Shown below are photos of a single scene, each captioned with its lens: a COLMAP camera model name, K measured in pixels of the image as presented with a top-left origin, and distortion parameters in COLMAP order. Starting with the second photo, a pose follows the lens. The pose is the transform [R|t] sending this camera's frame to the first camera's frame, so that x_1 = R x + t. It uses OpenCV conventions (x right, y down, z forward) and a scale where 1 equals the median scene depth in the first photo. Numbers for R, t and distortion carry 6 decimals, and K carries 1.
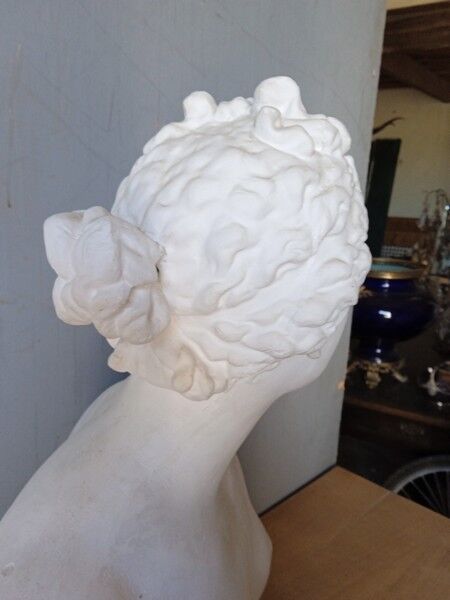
lens RADIAL K [[516.5, 0, 220.9], [0, 516.5, 301.4], [0, 0, 1]] dist [0.095623, -0.187347]
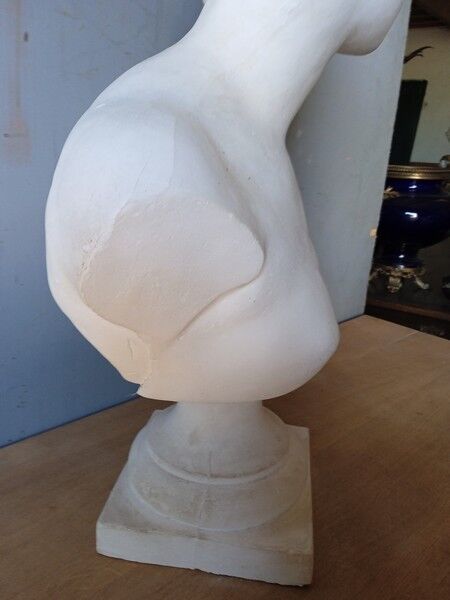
lens RADIAL K [[503.6, 0, 221.8], [0, 503.6, 301.5], [0, 0, 1]] dist [0.106729, -0.176498]
pose [[0.999390, 0.020181, -0.028487, -0.112096], [-0.017903, 0.996787, 0.078078, 0.724732], [0.029971, -0.077520, 0.996540, -0.033604]]
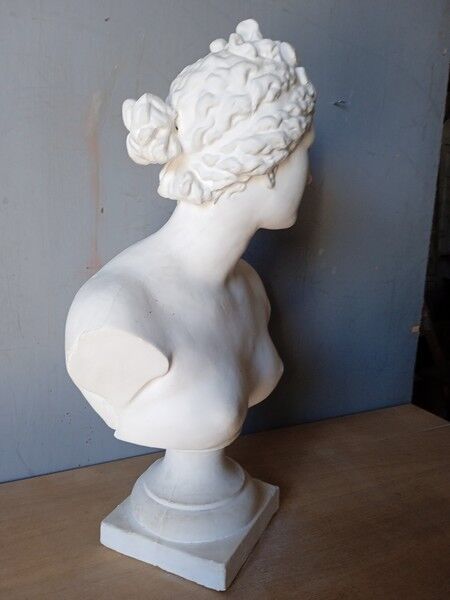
lens RADIAL K [[503.6, 0, 221.8], [0, 503.6, 301.5], [0, 0, 1]] dist [0.106729, -0.176498]
pose [[0.944819, 0.053643, -0.323171, 0.608570], [-0.071124, 0.996561, -0.042519, 0.581981], [0.319779, 0.063158, 0.945385, -0.598184]]
